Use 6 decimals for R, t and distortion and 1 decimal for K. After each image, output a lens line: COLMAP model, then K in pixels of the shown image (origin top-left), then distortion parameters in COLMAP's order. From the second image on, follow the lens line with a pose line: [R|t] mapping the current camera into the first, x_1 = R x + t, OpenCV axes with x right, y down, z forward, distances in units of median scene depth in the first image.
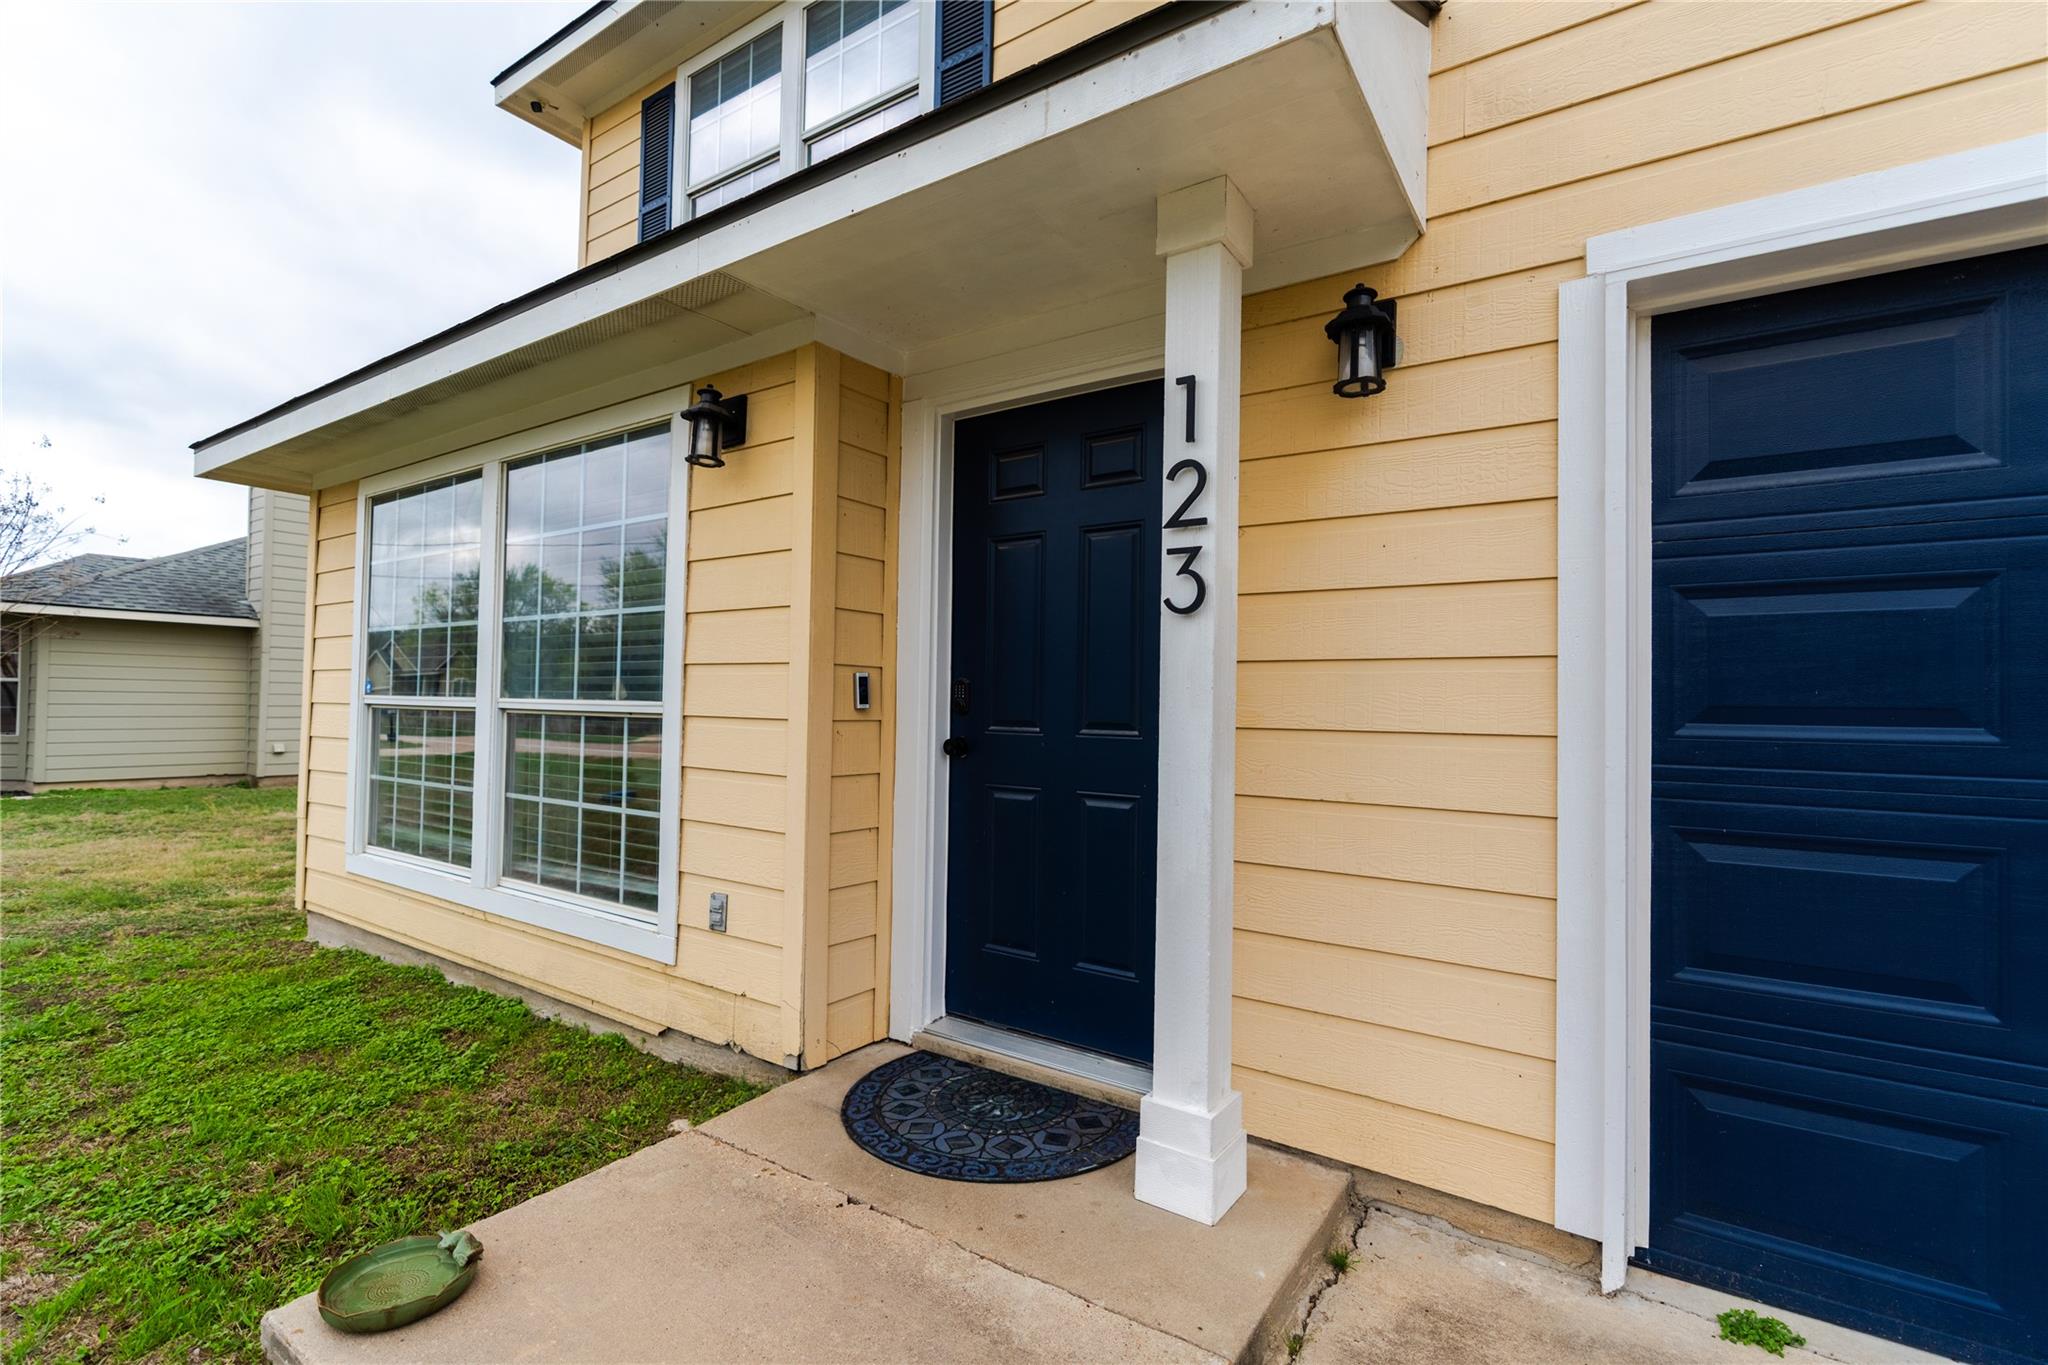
lens RADIAL K [[912.3, 0, 1034.1], [0, 912.3, 683.5], [0, 0, 1]] dist [-0.006994, 0.000446]
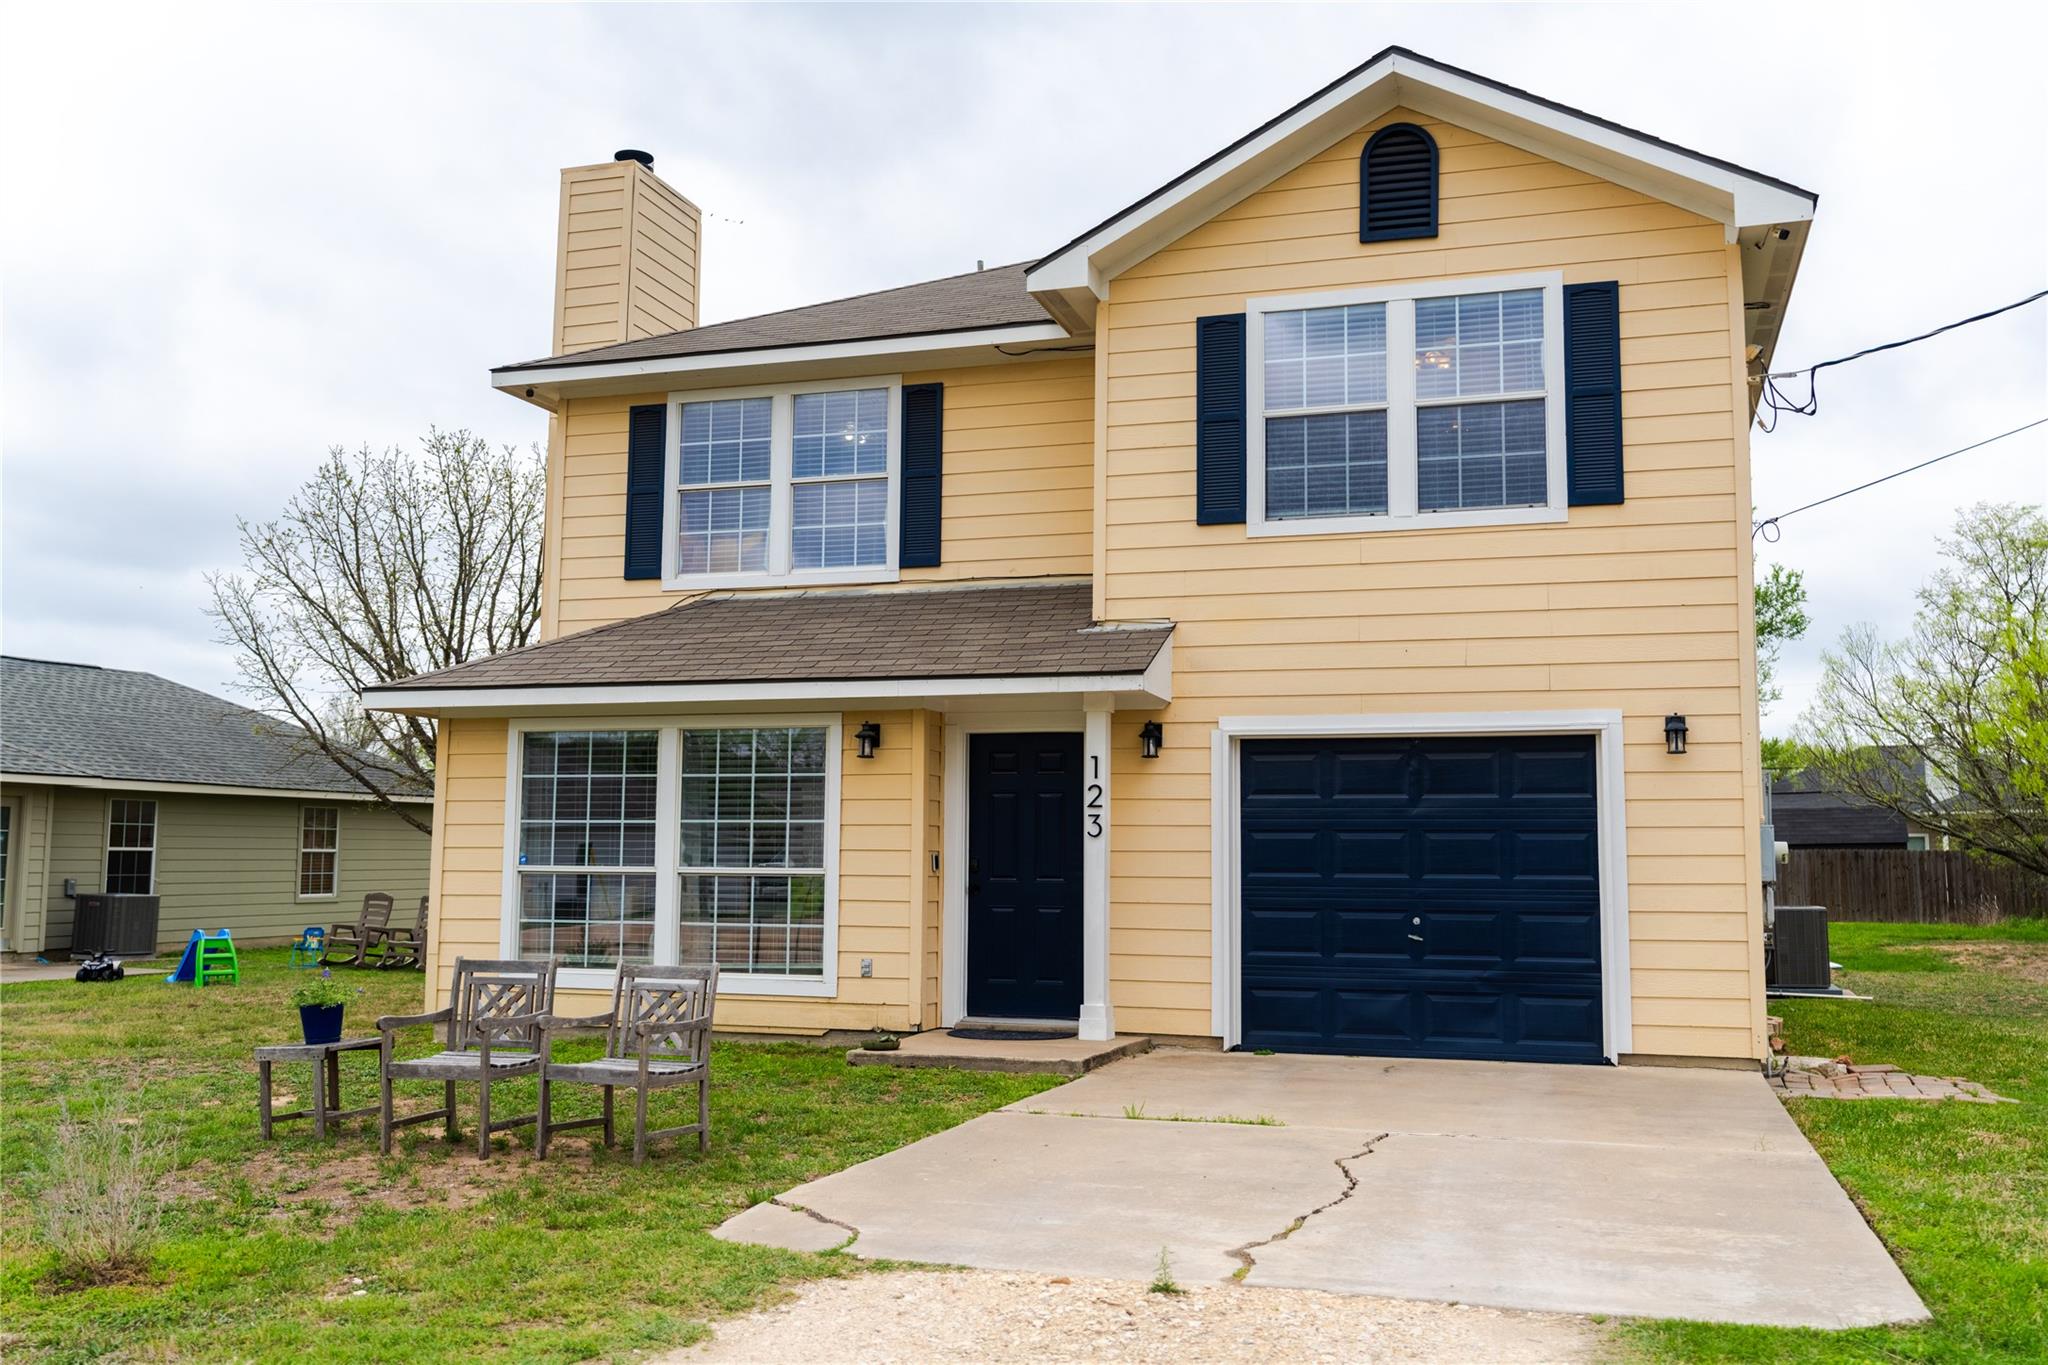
lens RADIAL K [[1735.2, 0, 1024.0], [0, 1735.2, 682.5], [0, 0, 1]] dist [0.002882, 0.000270]
pose [[0.962515, 0.019128, 0.270554, -1.544391], [0.001446, 0.997134, -0.075640, -0.147754], [-0.271226, 0.073196, 0.959729, -4.254828]]
